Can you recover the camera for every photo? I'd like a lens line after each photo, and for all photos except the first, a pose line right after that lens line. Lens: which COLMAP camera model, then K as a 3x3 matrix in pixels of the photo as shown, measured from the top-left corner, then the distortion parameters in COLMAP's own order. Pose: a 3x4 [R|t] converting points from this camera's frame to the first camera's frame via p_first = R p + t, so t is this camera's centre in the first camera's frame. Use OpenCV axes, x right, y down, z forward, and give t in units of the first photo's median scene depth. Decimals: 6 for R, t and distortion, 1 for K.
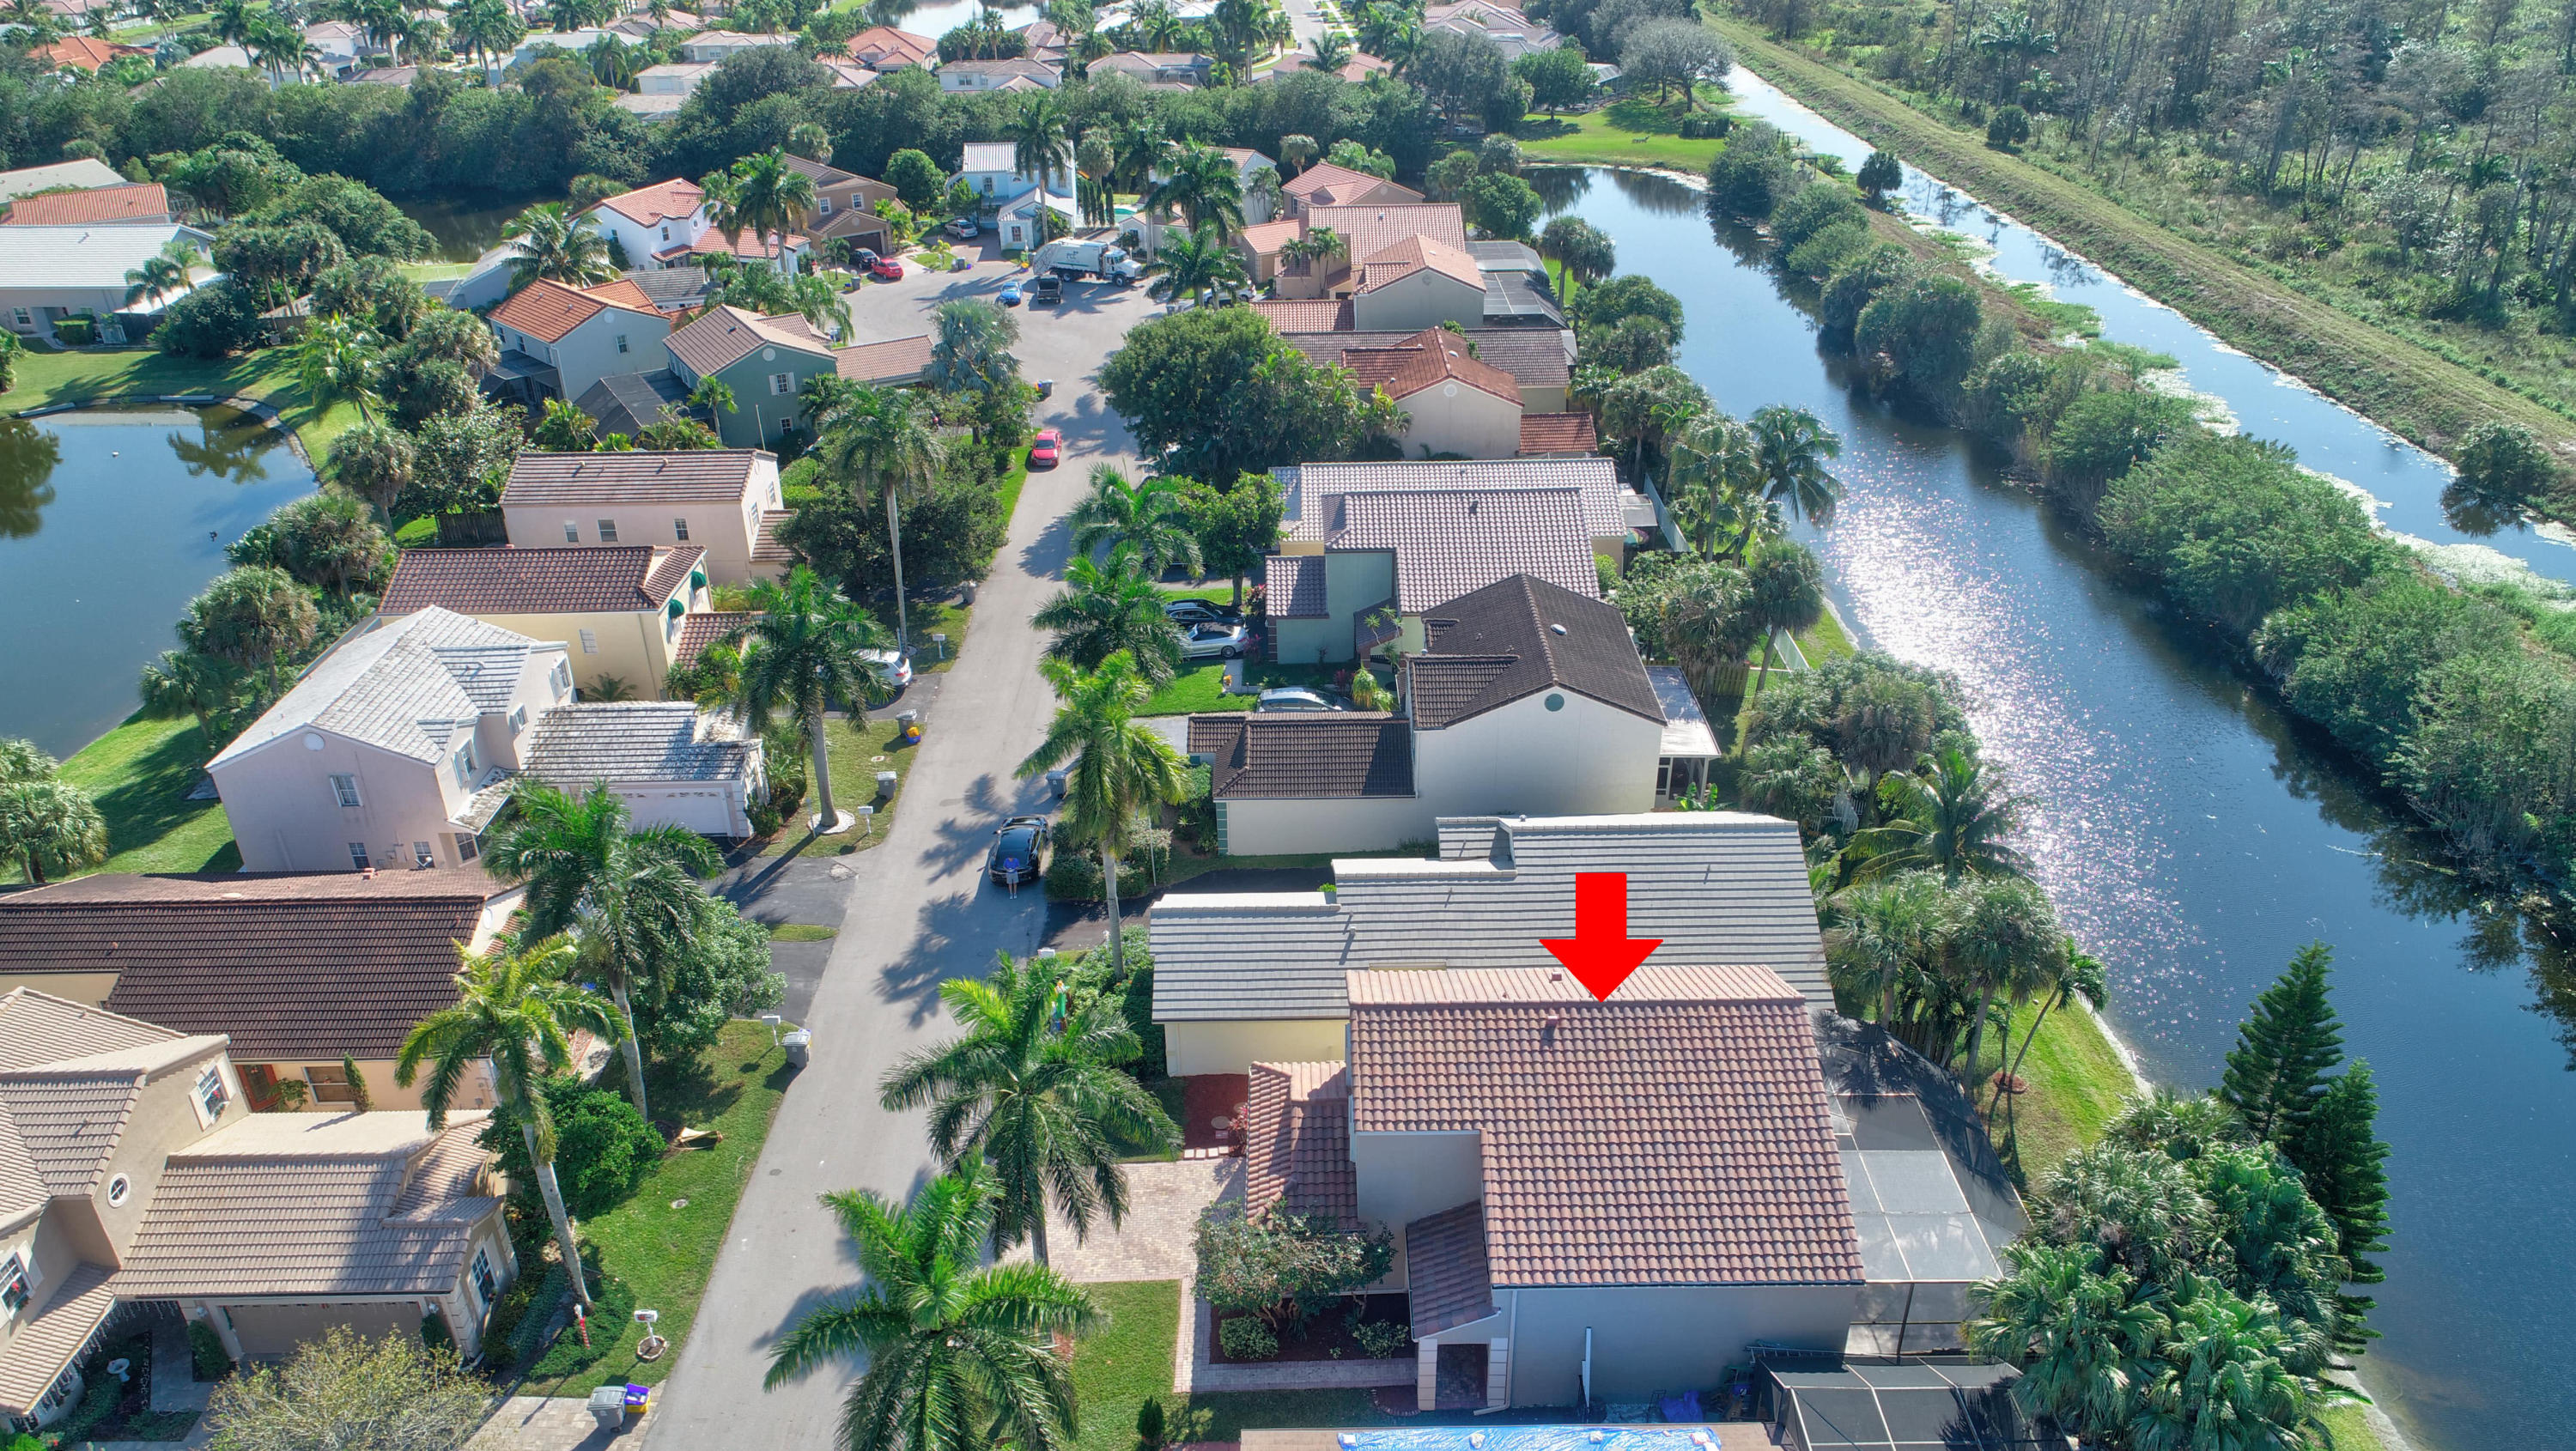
lens RADIAL K [[1737.6, 0, 1287.2], [0, 1737.6, 723.8], [0, 0, 1]] dist [-0.005263, 0.004006]
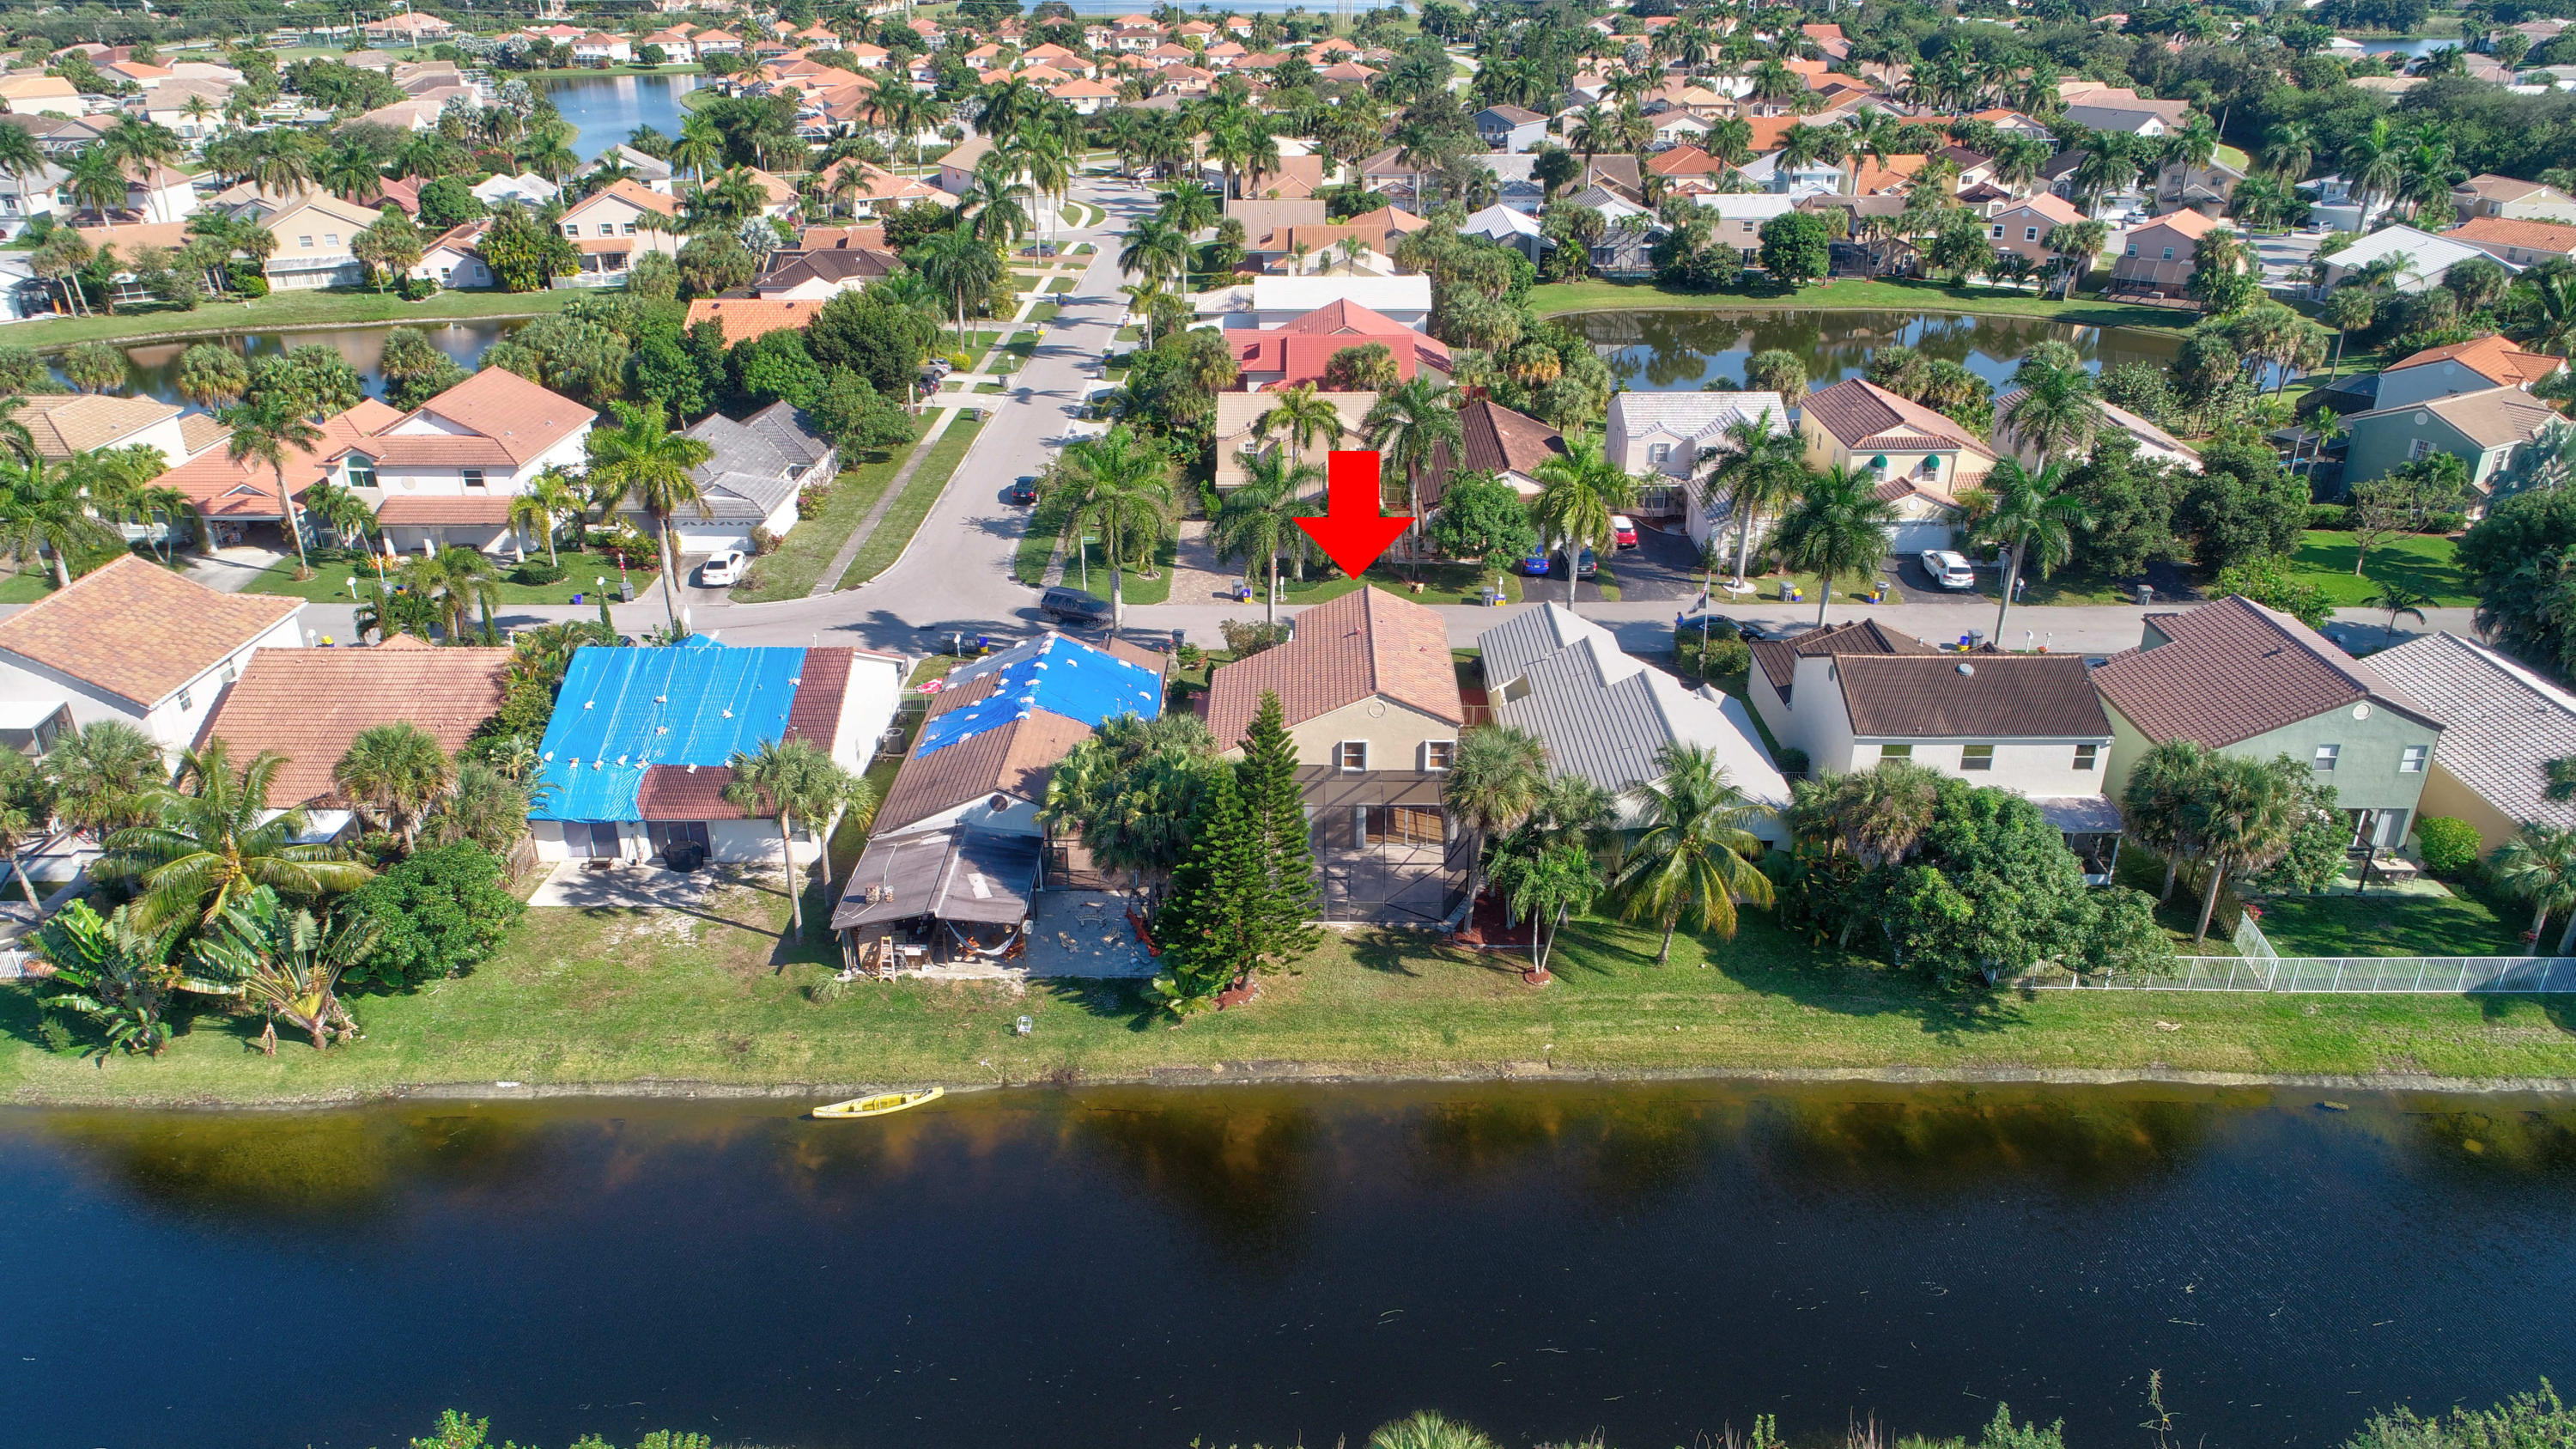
lens RADIAL K [[1737.9, 0, 1288.9], [0, 1737.9, 720.1], [0, 0, 1]] dist [-0.005263, 0.004006]
pose [[-0.012571, 0.431438, -0.902055, 0.613924], [-0.464116, 0.796546, 0.387443, -0.136415], [0.885685, 0.423528, 0.190224, 0.247810]]
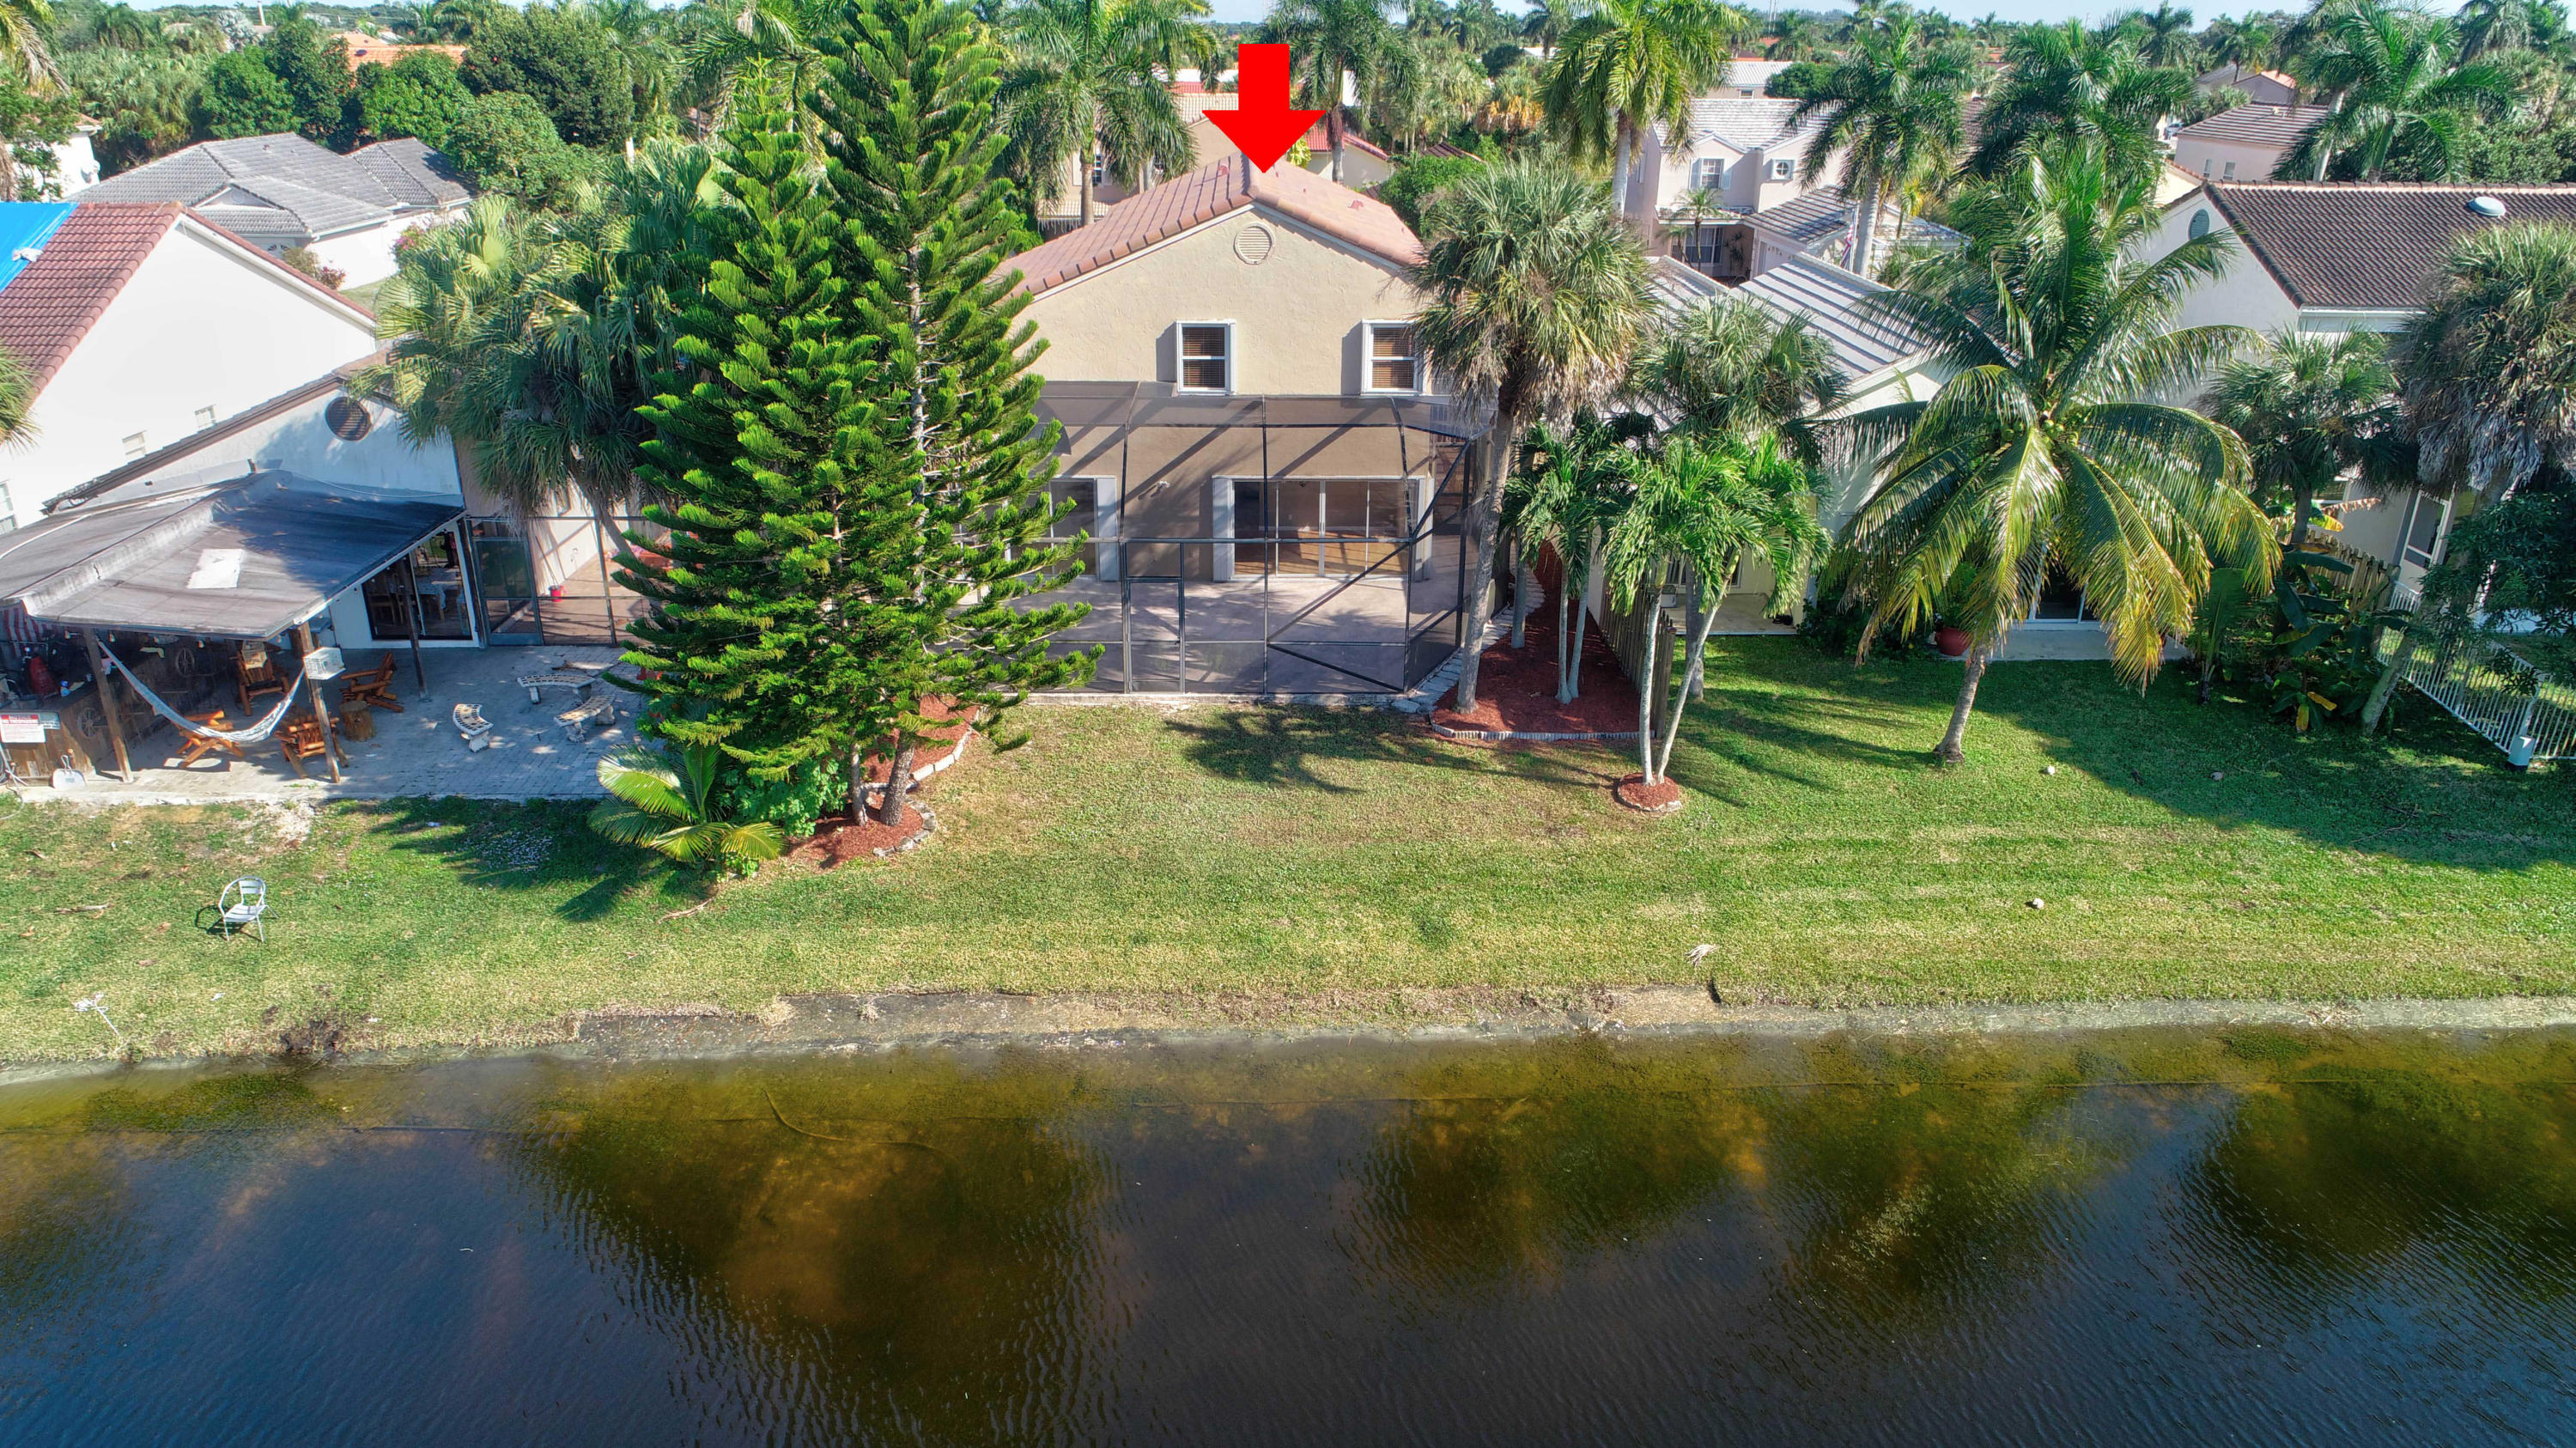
lens RADIAL K [[1737.8, 0, 1290.8], [0, 1737.8, 725.7], [0, 0, 1]] dist [-0.005263, 0.004006]
pose [[0.025535, 0.389767, -0.920560, 0.363872], [-0.475373, 0.814815, 0.331808, 0.036003], [0.879414, 0.429136, 0.206090, 0.361216]]
